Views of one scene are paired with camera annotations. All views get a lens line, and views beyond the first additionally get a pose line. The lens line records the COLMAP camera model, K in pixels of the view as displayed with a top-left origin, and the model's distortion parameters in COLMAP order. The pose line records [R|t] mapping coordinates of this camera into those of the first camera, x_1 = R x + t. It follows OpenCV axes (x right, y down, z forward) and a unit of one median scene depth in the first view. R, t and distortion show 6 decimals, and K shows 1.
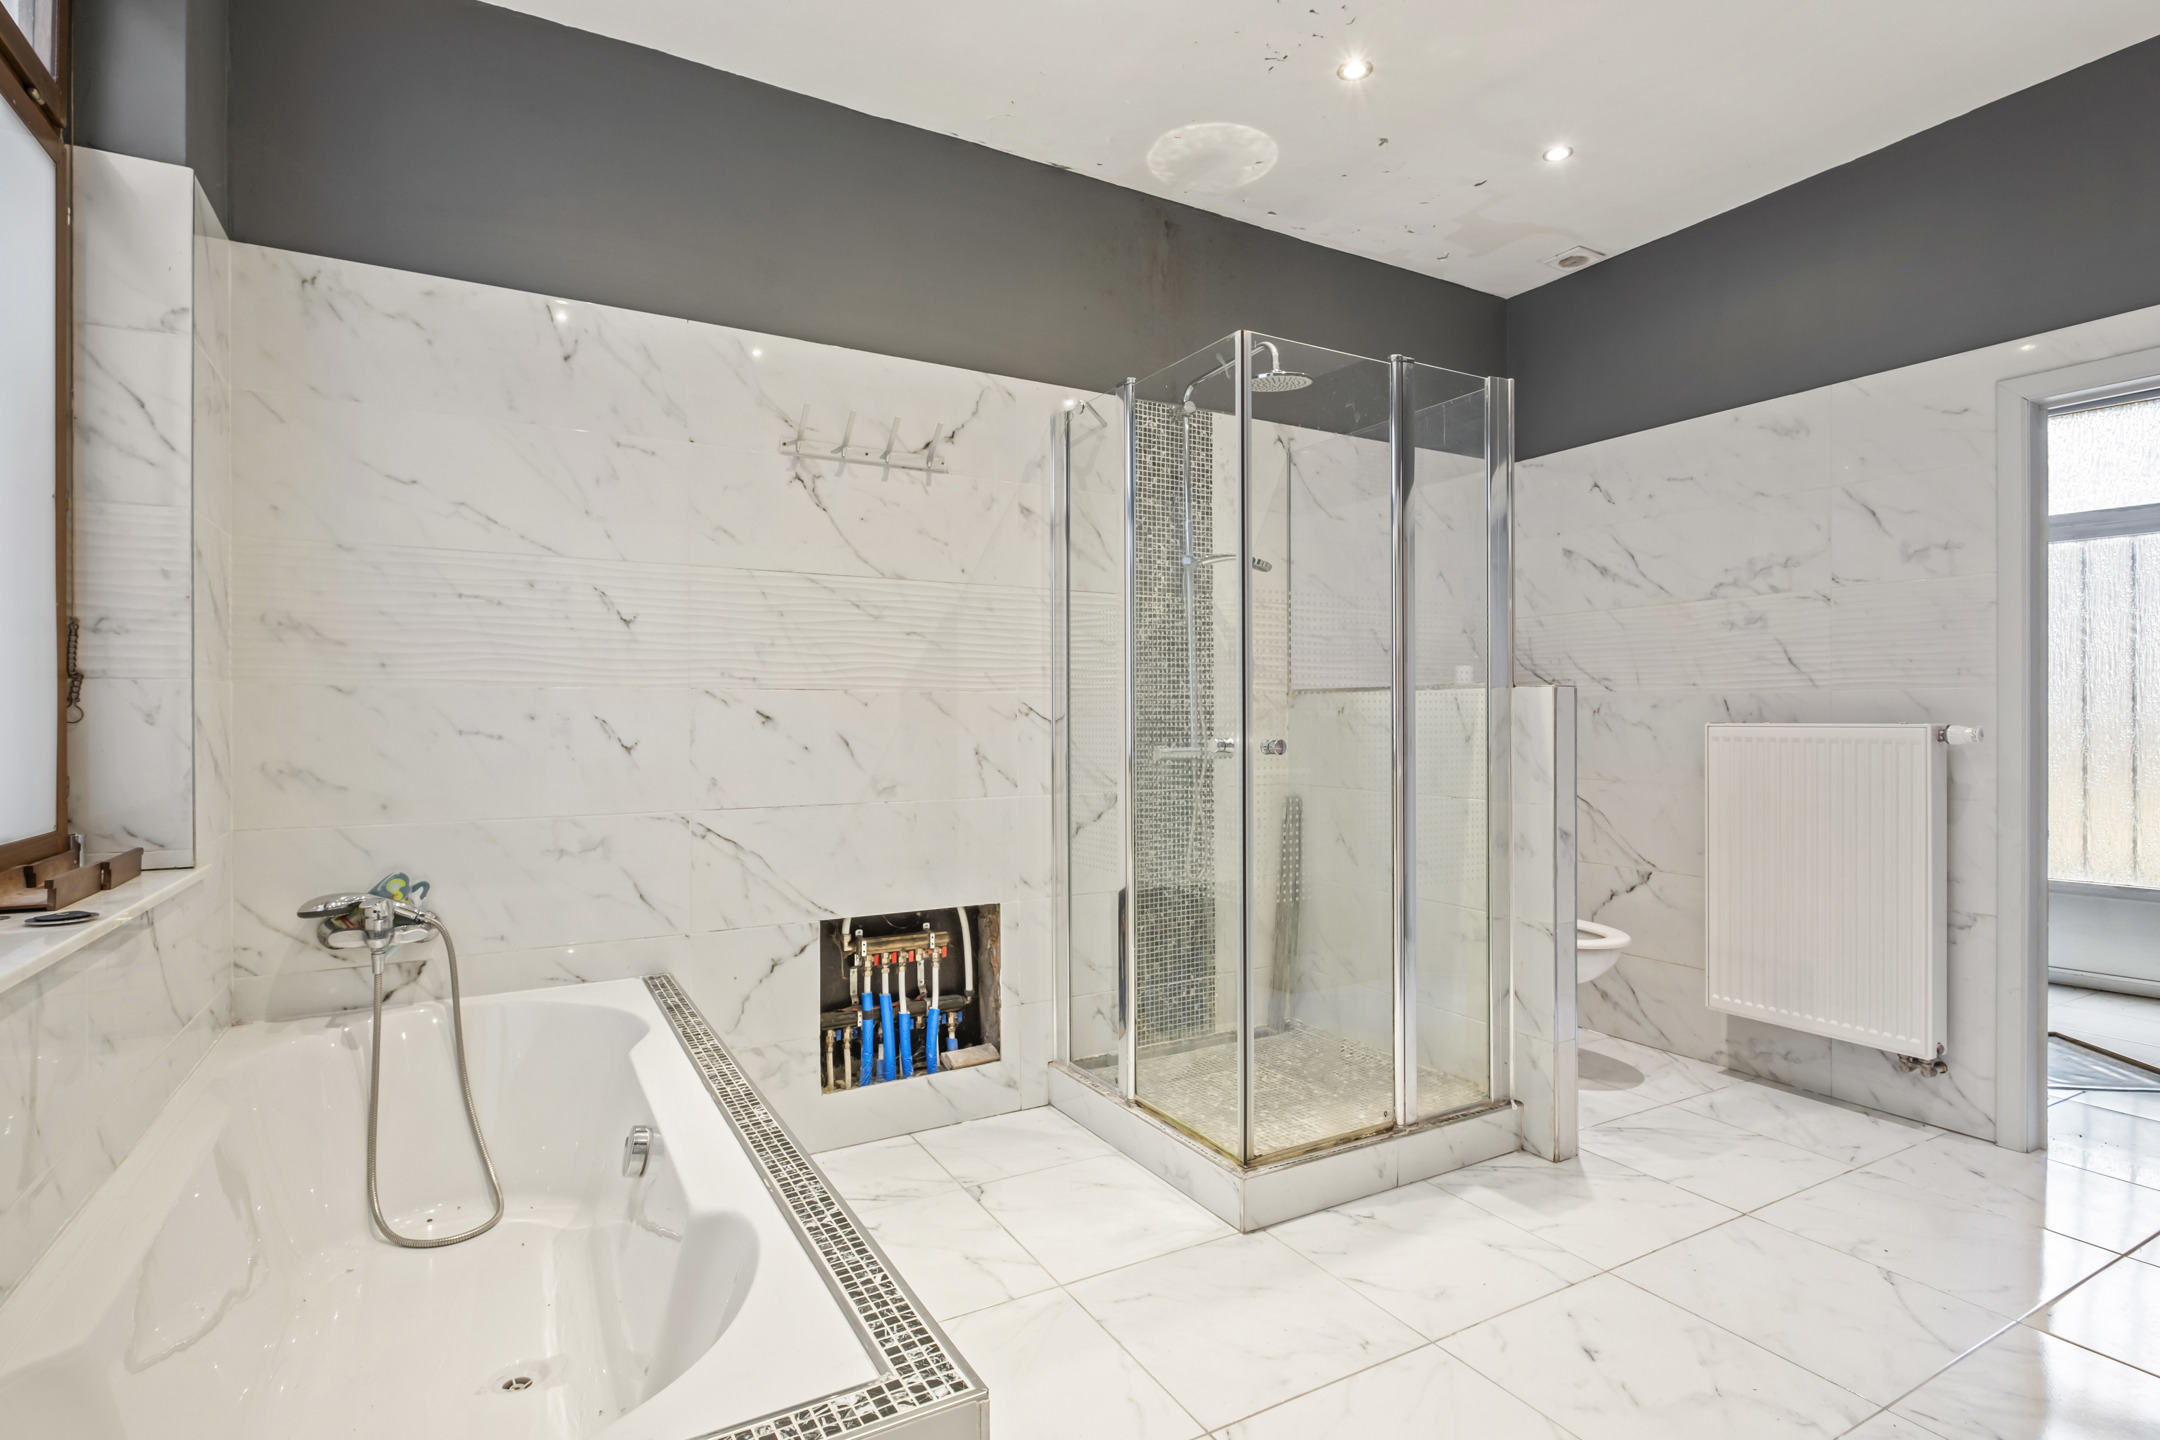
lens RADIAL K [[1056.0, 0, 1079.6], [0, 1056.0, 717.5], [0, 0, 1]] dist [0.000410, 0.000015]
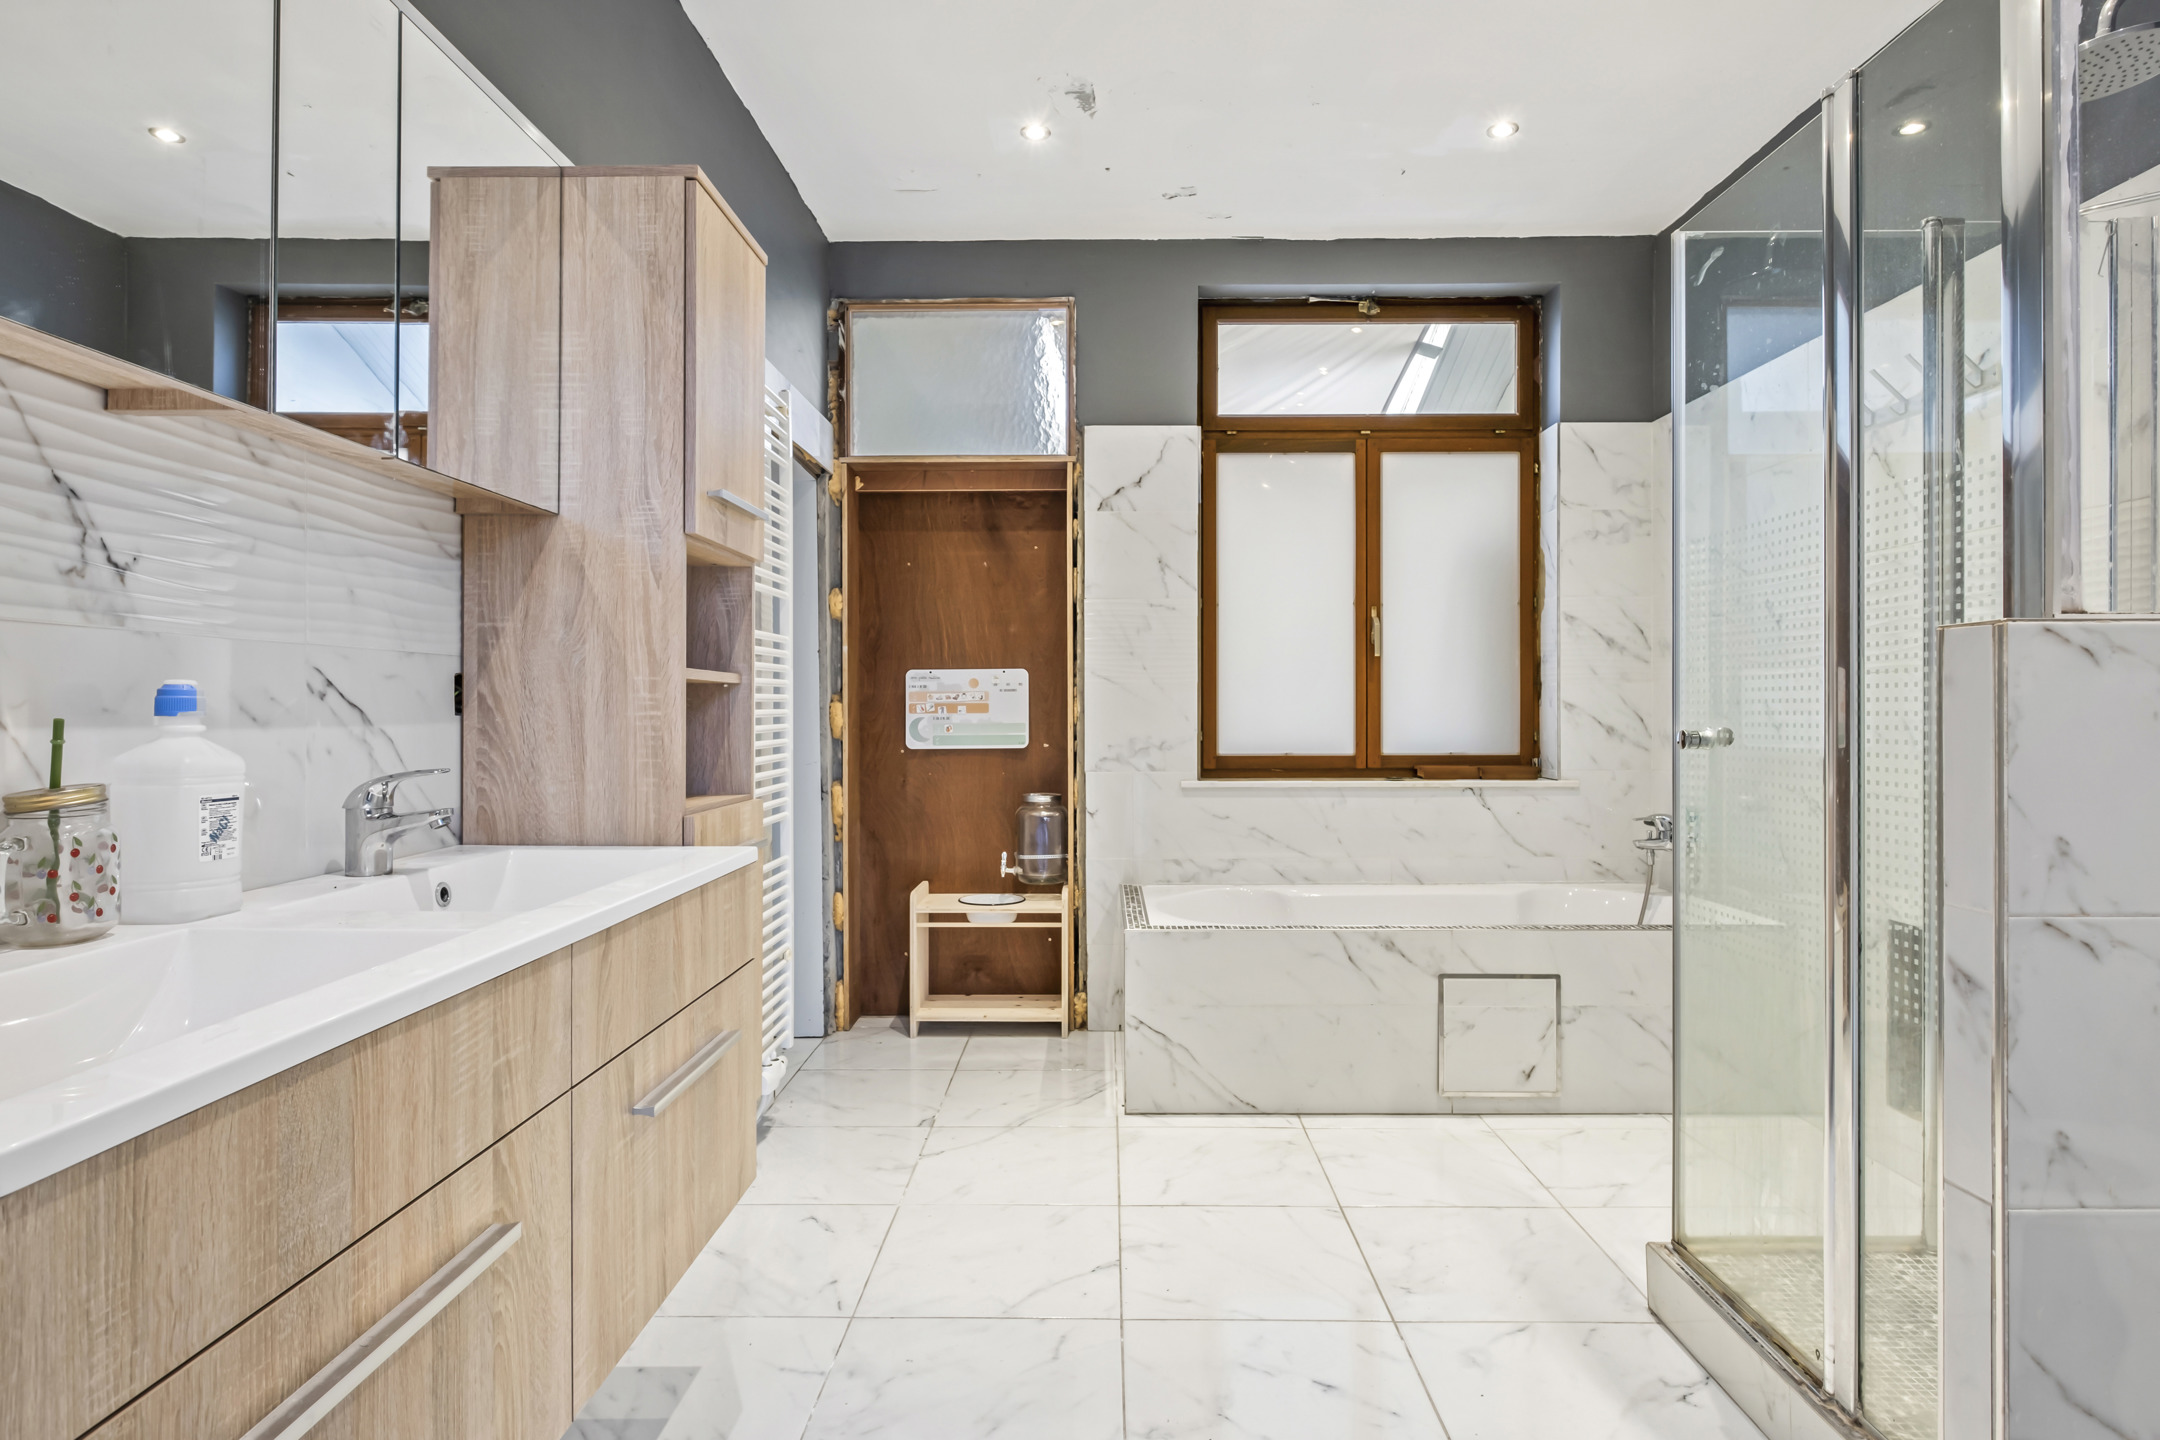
lens RADIAL K [[1177.9, 0, 1083.4], [0, 1177.9, 711.3], [0, 0, 1]] dist [0.000139, 0.000011]
pose [[-0.510126, -0.000286, -0.860100, 1.197169], [0.000517, 1.000000, -0.000639, 0.007408], [0.860099, -0.000770, -0.510126, 1.083695]]
